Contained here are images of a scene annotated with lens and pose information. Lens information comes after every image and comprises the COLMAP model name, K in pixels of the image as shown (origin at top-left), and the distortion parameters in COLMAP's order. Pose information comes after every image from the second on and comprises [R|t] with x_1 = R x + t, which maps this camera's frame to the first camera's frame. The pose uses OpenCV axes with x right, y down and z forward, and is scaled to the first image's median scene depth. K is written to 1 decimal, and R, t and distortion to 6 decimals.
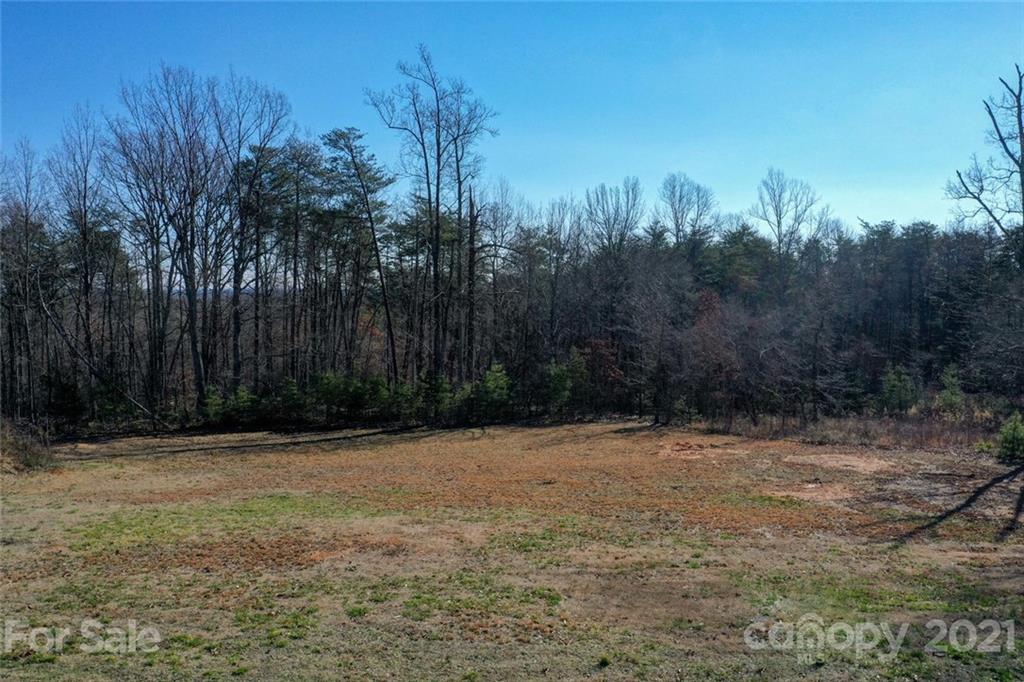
lens RADIAL K [[796.3, 0, 514.0], [0, 796.3, 337.8], [0, 0, 1]] dist [-0.017049, -0.004711]
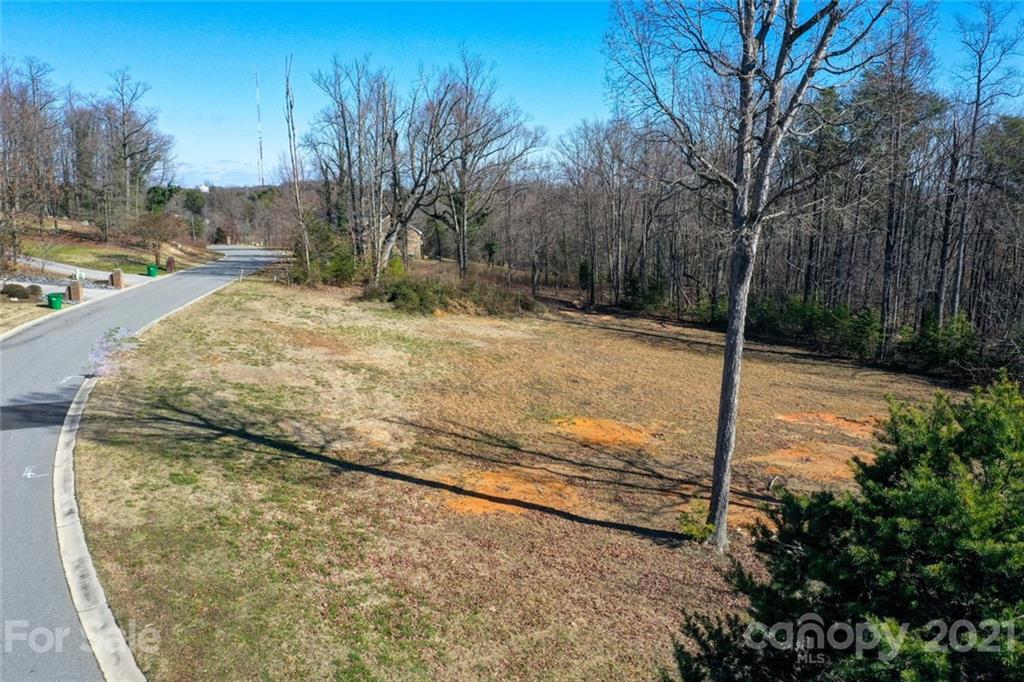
lens RADIAL K [[796.3, 0, 511.7], [0, 796.3, 338.4], [0, 0, 1]] dist [-0.017049, -0.004711]
pose [[0.277463, 0.180963, -0.943539, 0.747694], [-0.049801, 0.983489, 0.173980, -0.075231], [0.959445, -0.001284, 0.281894, 0.280912]]
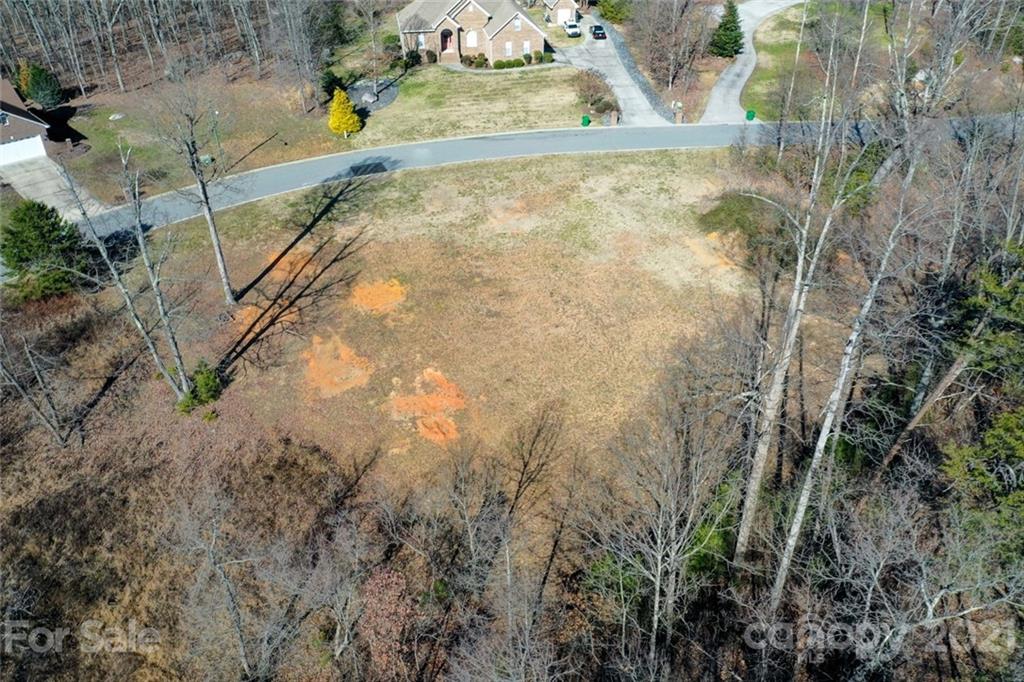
lens RADIAL K [[796.3, 0, 509.4], [0, 796.3, 339.0], [0, 0, 1]] dist [-0.017049, -0.004711]
pose [[-0.963649, 0.154331, -0.218089, 0.280516], [-0.006443, 0.802626, 0.596448, -0.544408], [0.267094, 0.576171, -0.772455, 1.510285]]
